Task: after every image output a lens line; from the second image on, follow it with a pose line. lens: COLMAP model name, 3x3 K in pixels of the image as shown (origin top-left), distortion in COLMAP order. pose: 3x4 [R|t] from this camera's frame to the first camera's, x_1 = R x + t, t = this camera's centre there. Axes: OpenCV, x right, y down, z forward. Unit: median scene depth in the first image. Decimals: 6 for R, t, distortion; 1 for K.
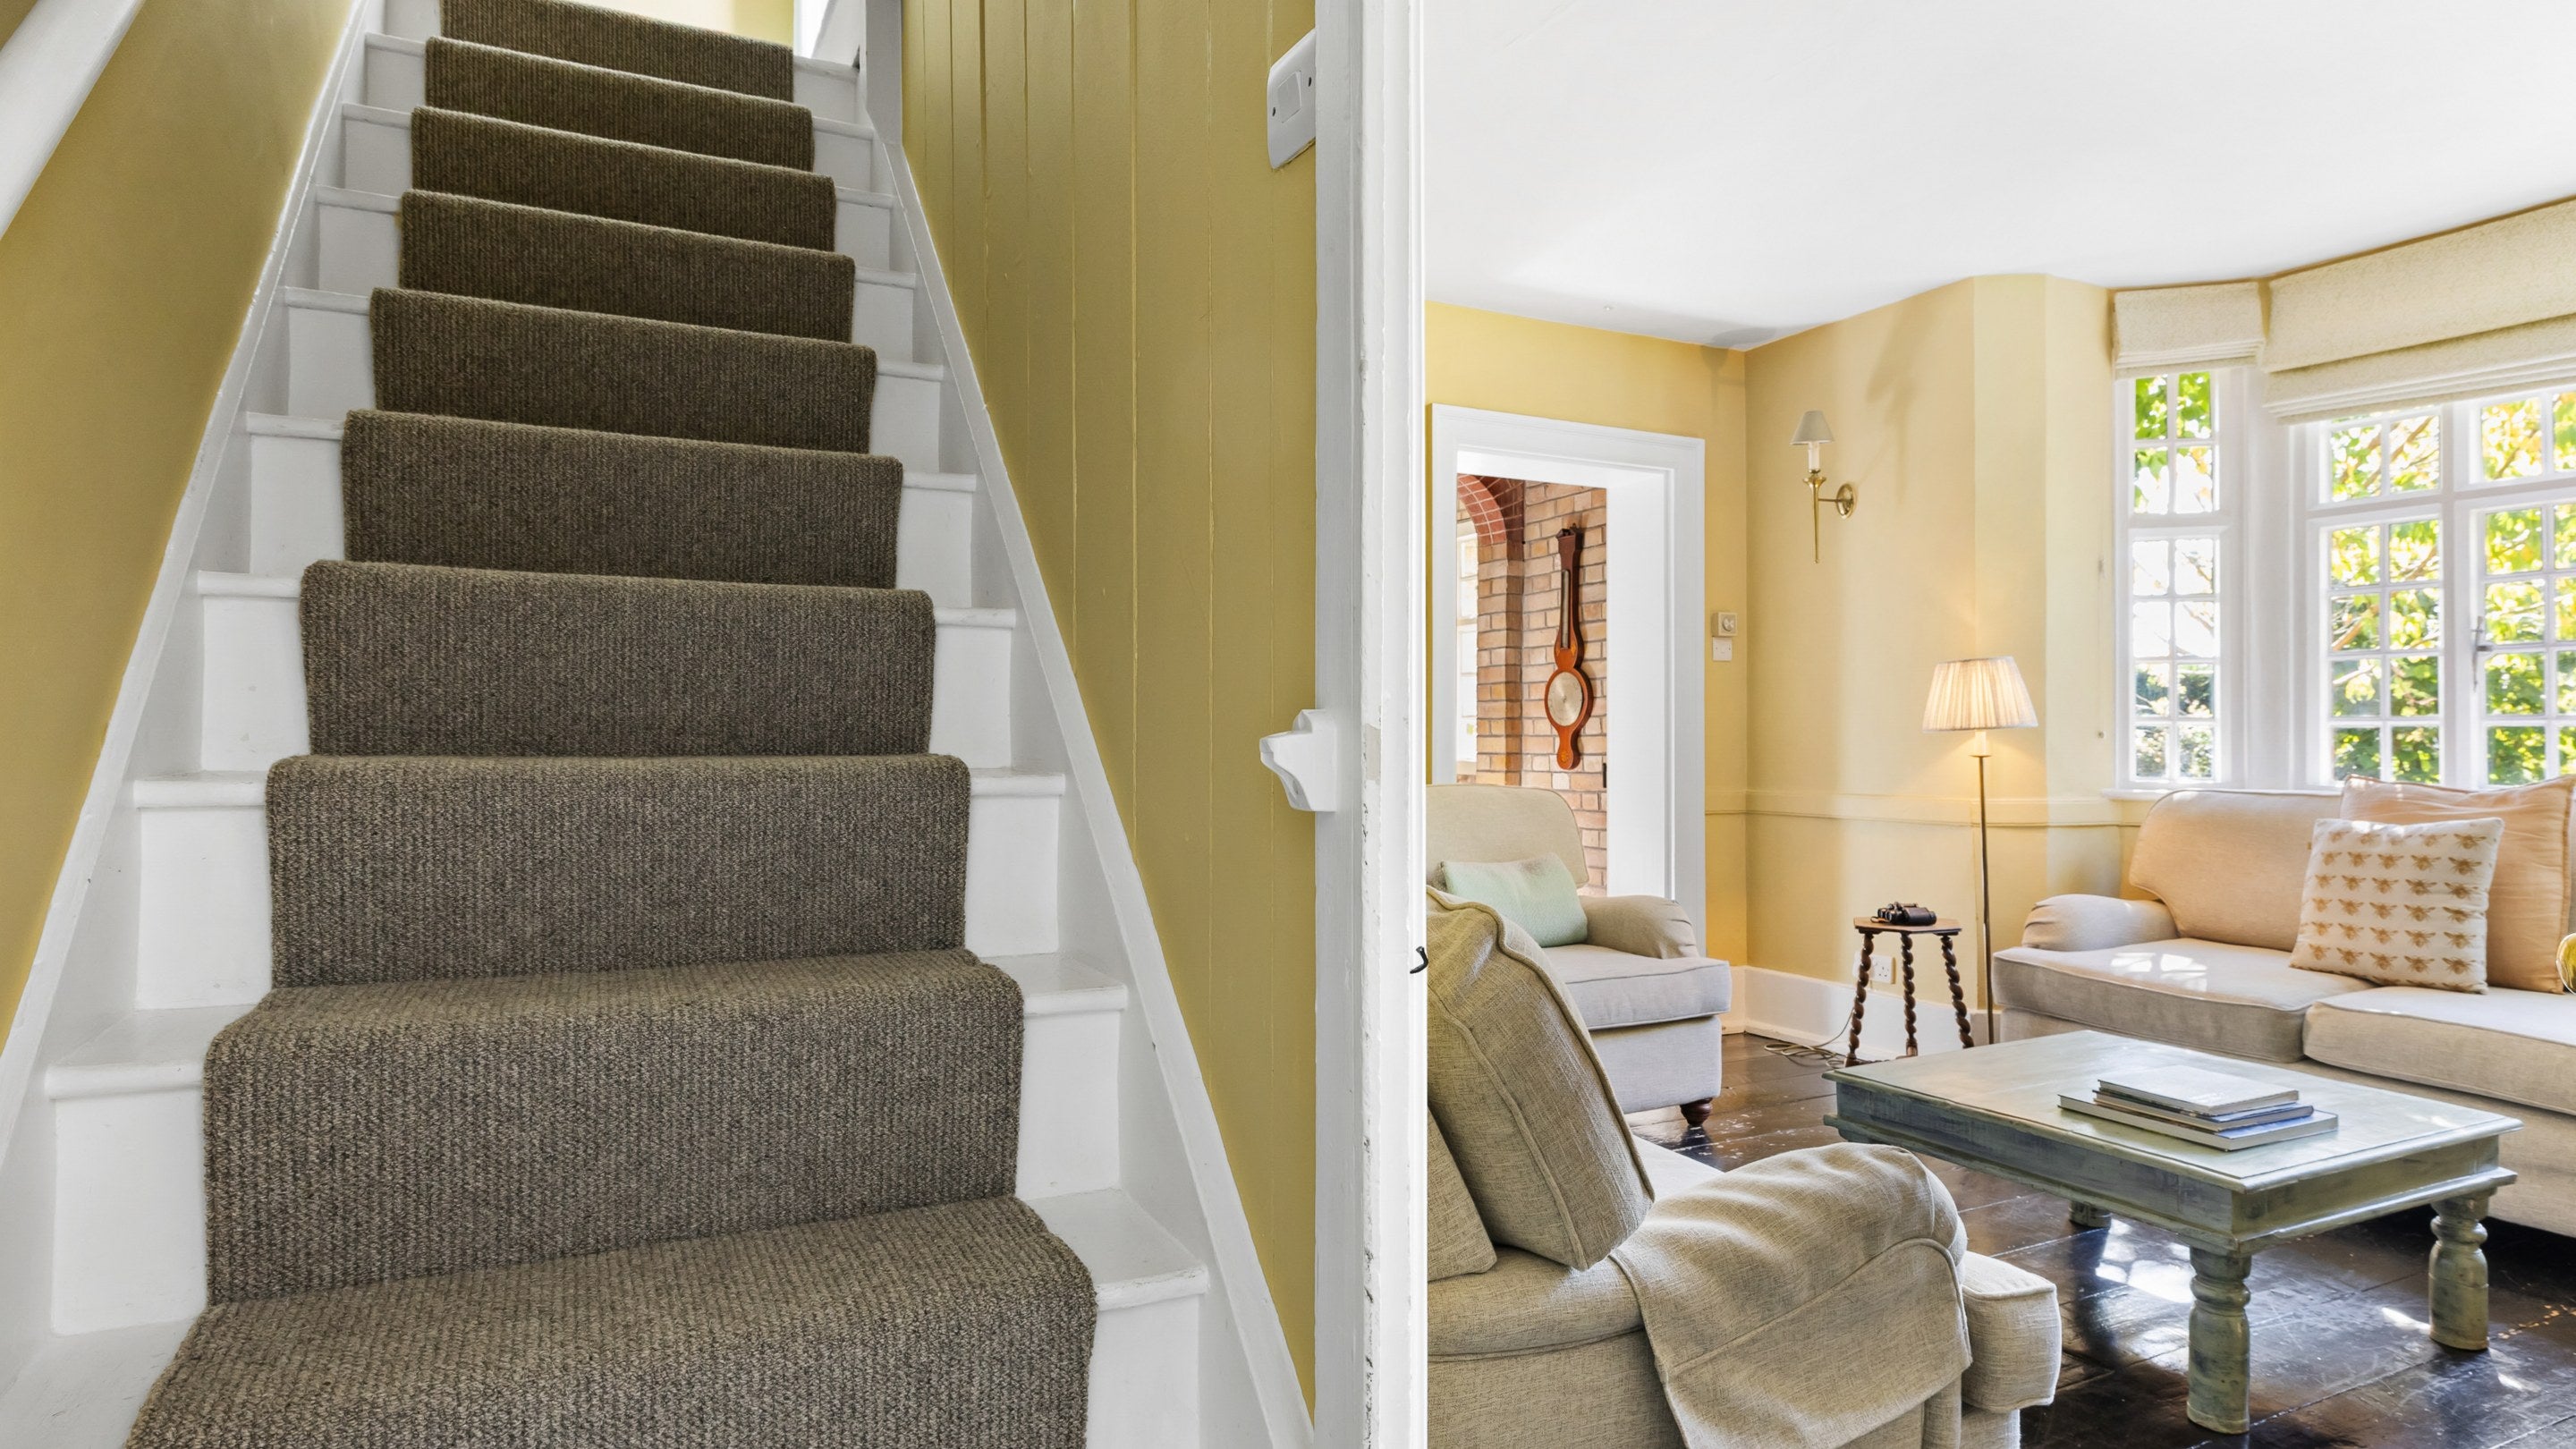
lens RADIAL K [[1431.8, 0, 1294.5], [0, 1431.8, 707.1], [0, 0, 1]] dist [-0.003926, 0.001075]
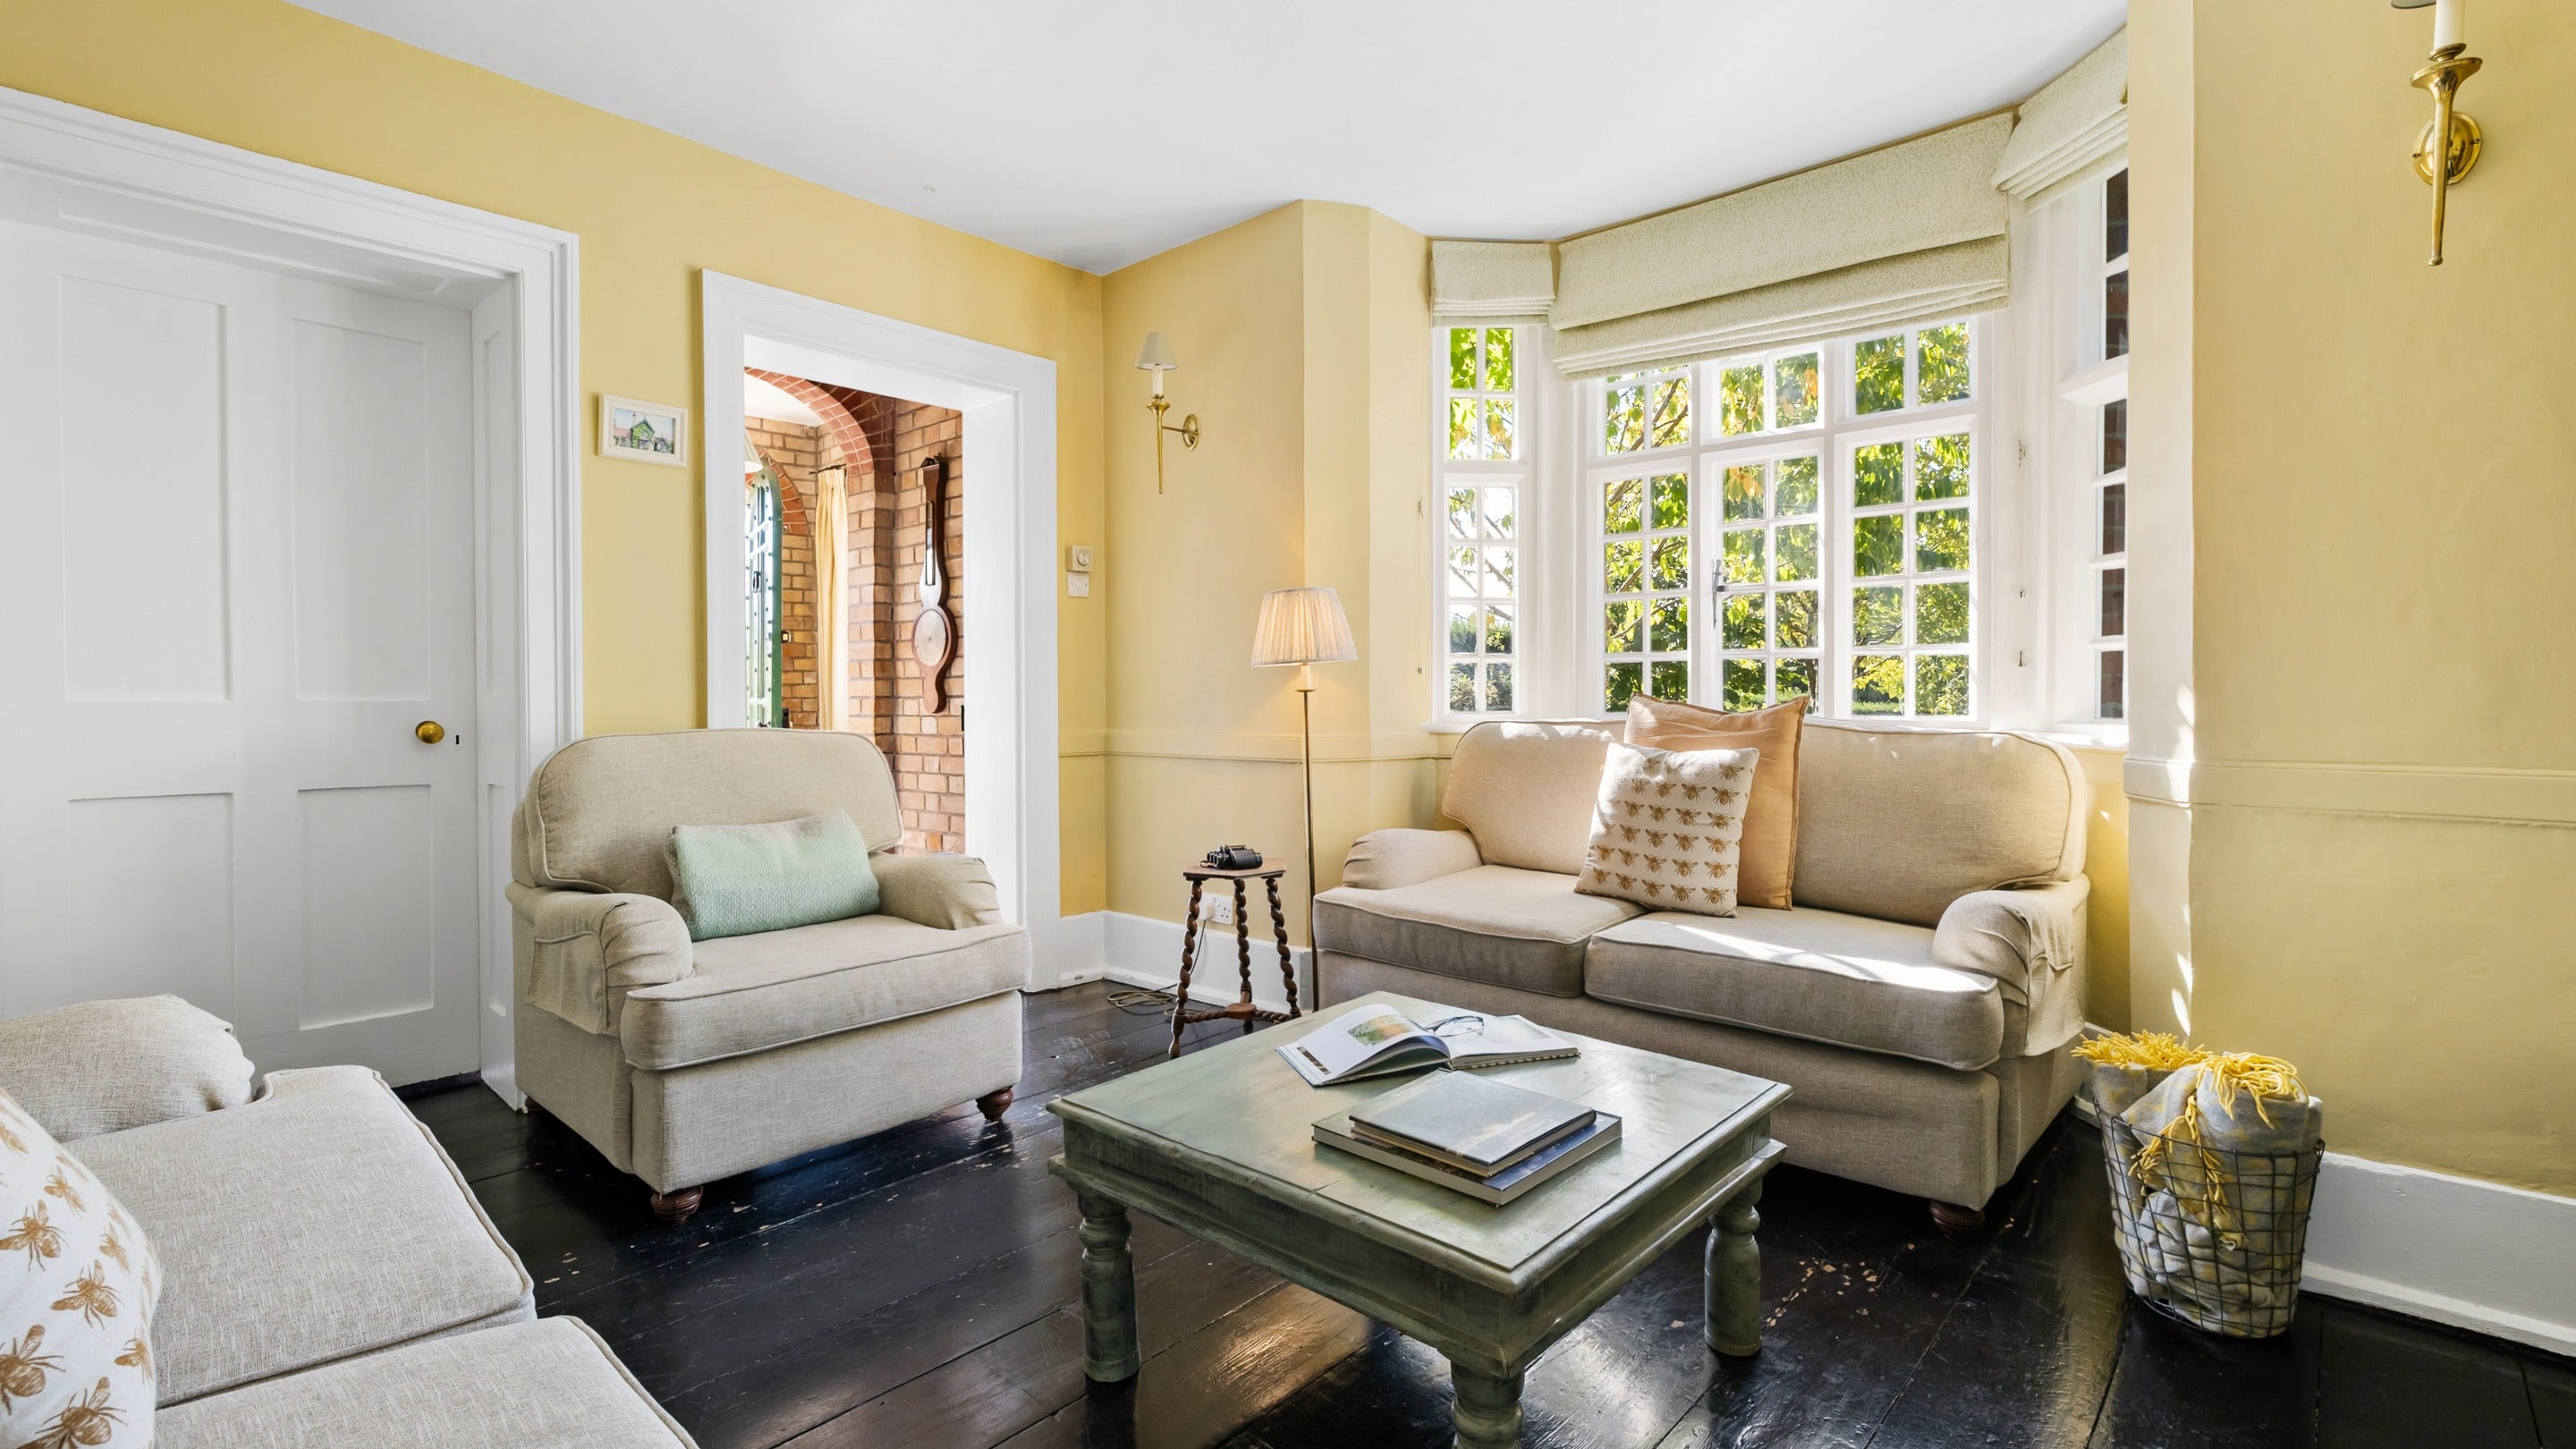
lens RADIAL K [[1173.5, 0, 1318.7], [0, 1173.5, 665.3], [0, 0, 1]] dist [0.001850, 0.000369]
pose [[0.923780, 0.002143, 0.382917, 0.177128], [-0.002175, 0.999998, -0.000350, 0.016428], [-0.382917, -0.000510, 0.923783, 0.252080]]
